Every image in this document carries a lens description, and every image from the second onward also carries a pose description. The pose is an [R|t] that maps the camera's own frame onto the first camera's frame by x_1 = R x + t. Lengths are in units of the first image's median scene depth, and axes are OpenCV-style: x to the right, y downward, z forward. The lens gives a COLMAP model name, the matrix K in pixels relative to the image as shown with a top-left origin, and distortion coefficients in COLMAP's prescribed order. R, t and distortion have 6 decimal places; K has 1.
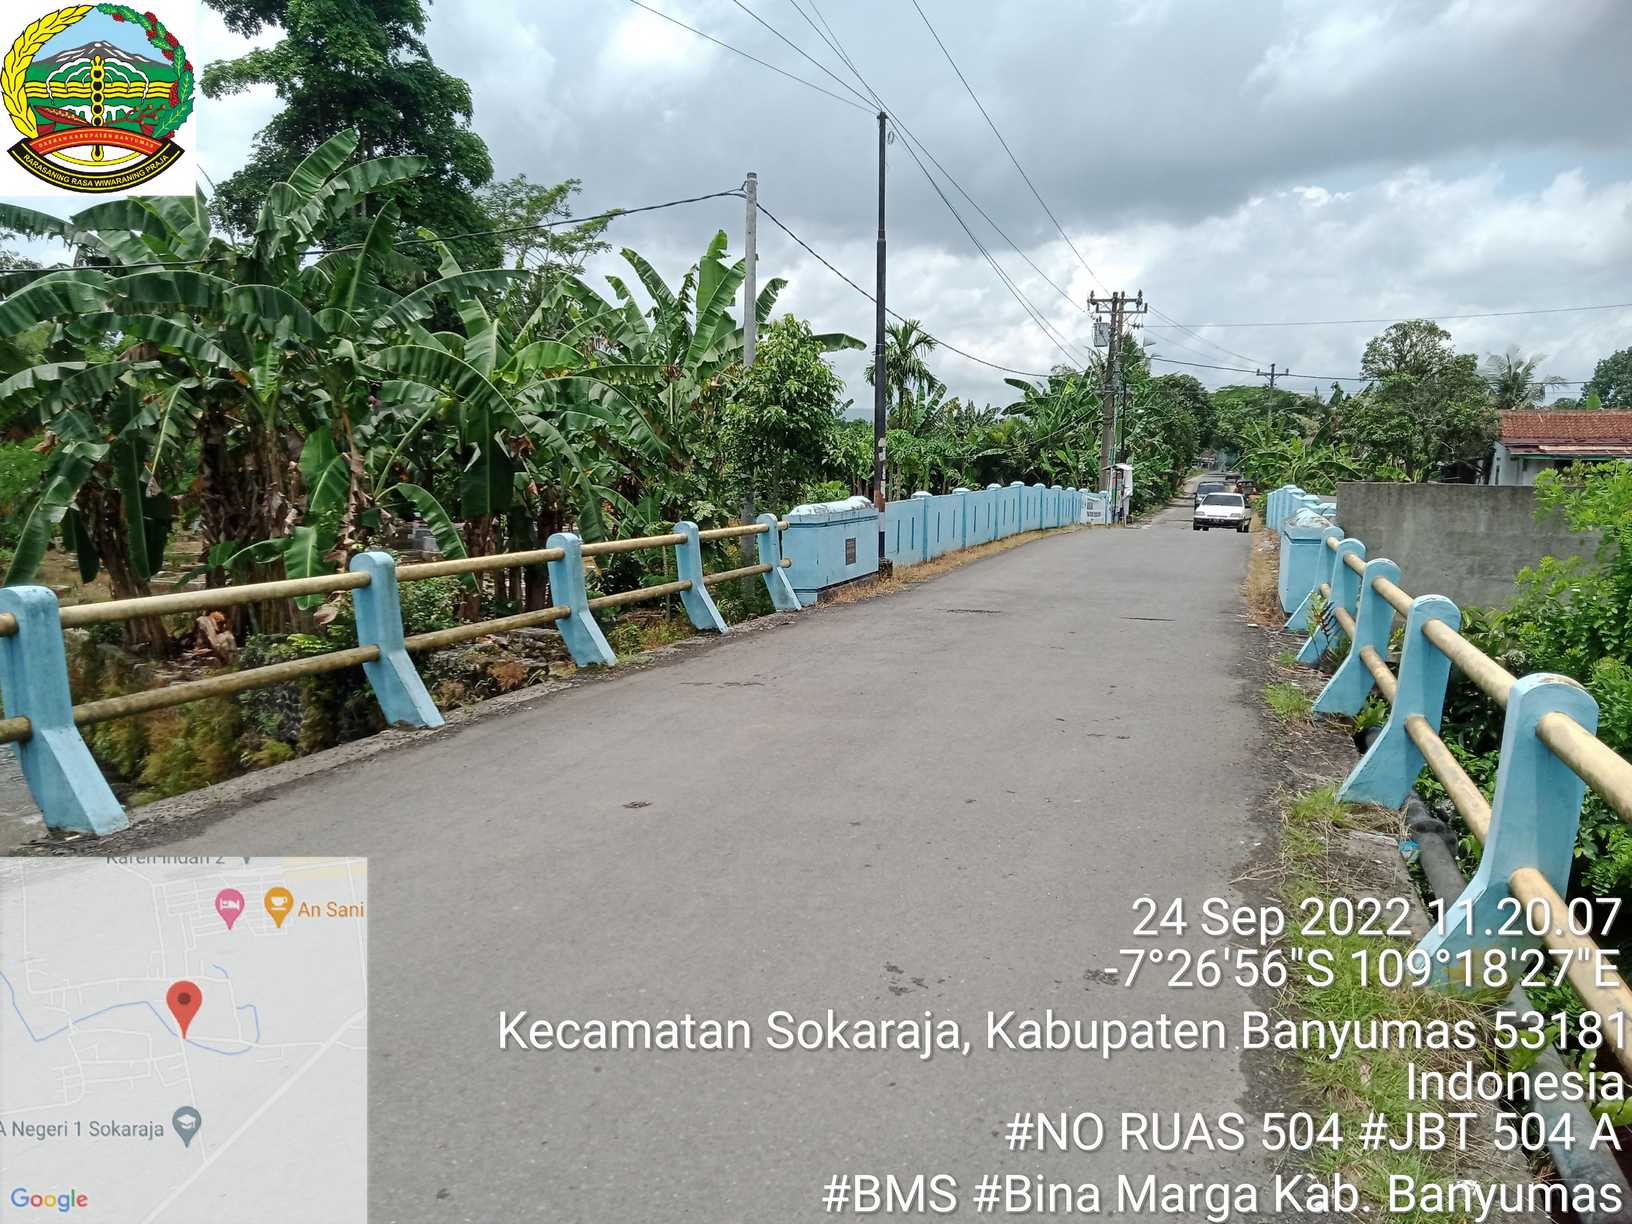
lens RADIAL K [[1205.2, 0, 816.0], [0, 1205.2, 612.0], [0, 0, 1]] dist [0.045535, -0.053572]
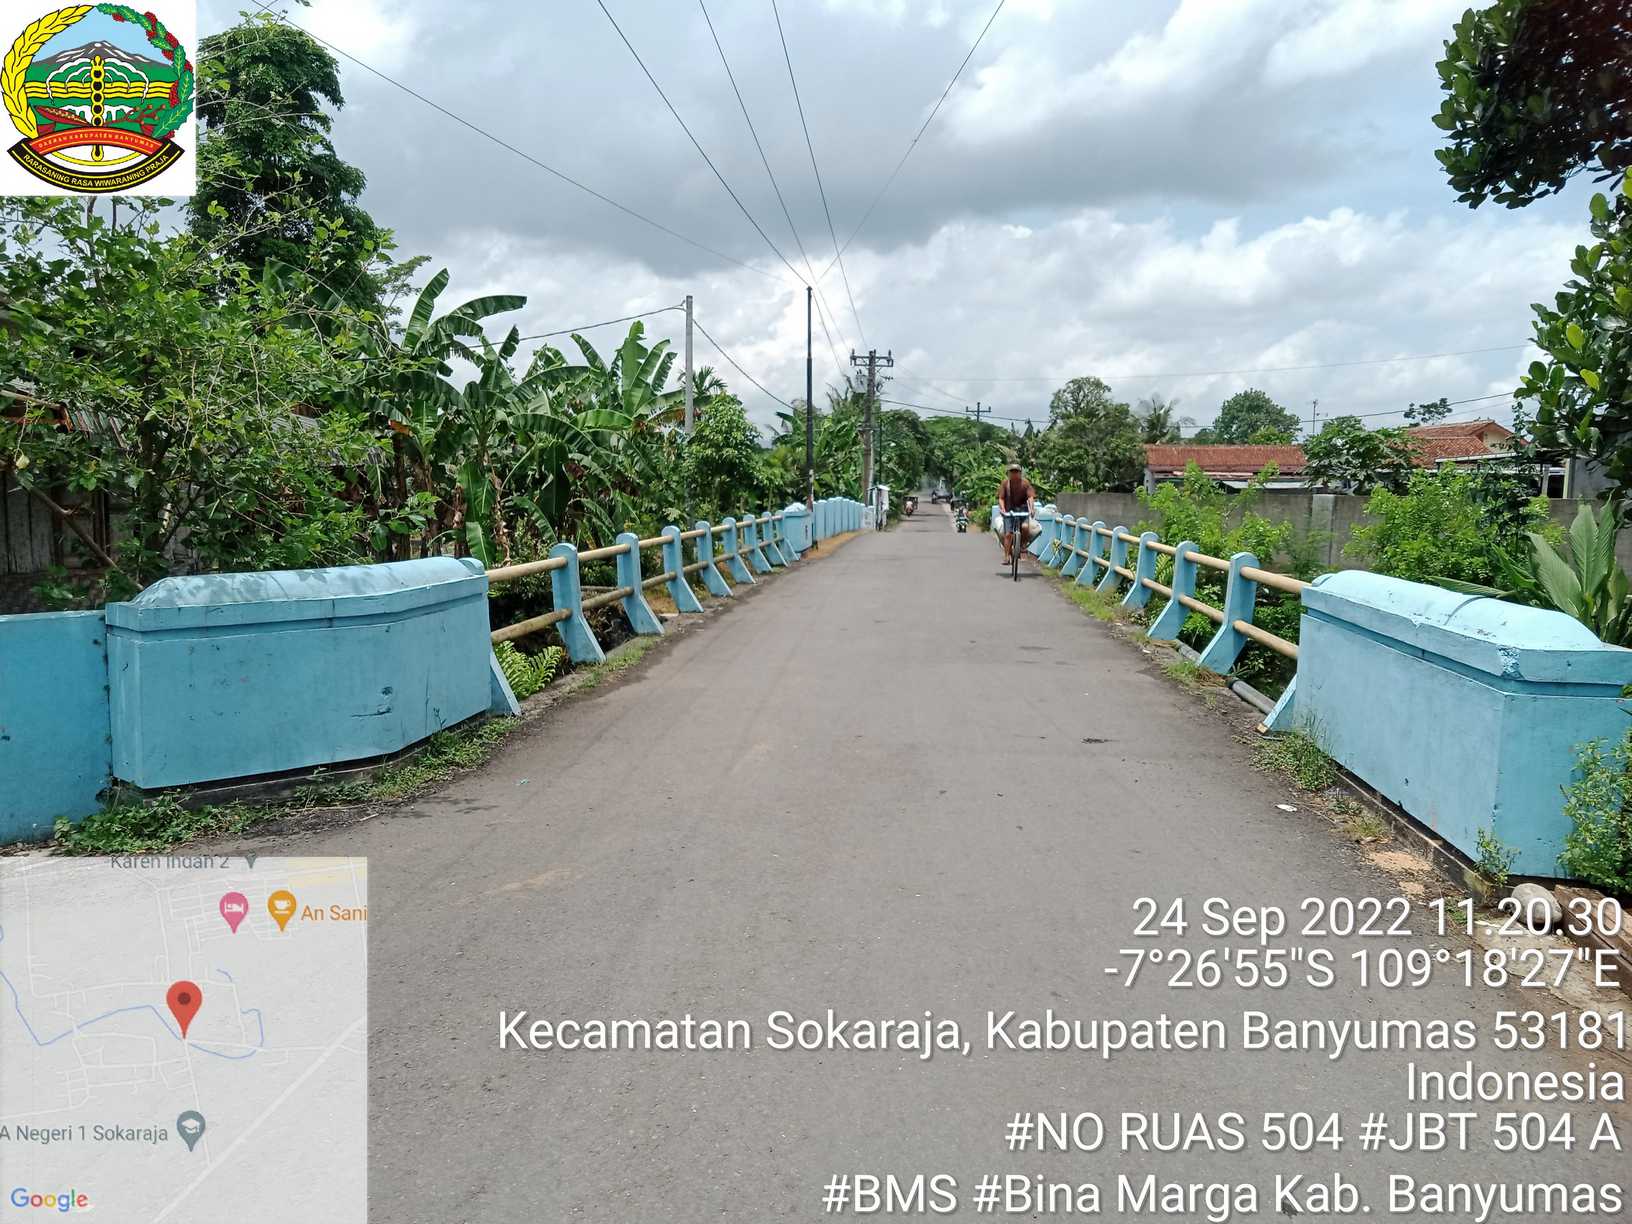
lens RADIAL K [[1205.2, 0, 816.0], [0, 1205.2, 612.0], [0, 0, 1]] dist [0.045535, -0.053572]
pose [[0.972620, -0.025410, 0.231006, -0.105047], [0.029481, 0.999465, -0.014185, 0.026308], [-0.230522, 0.020607, 0.972849, -0.210136]]
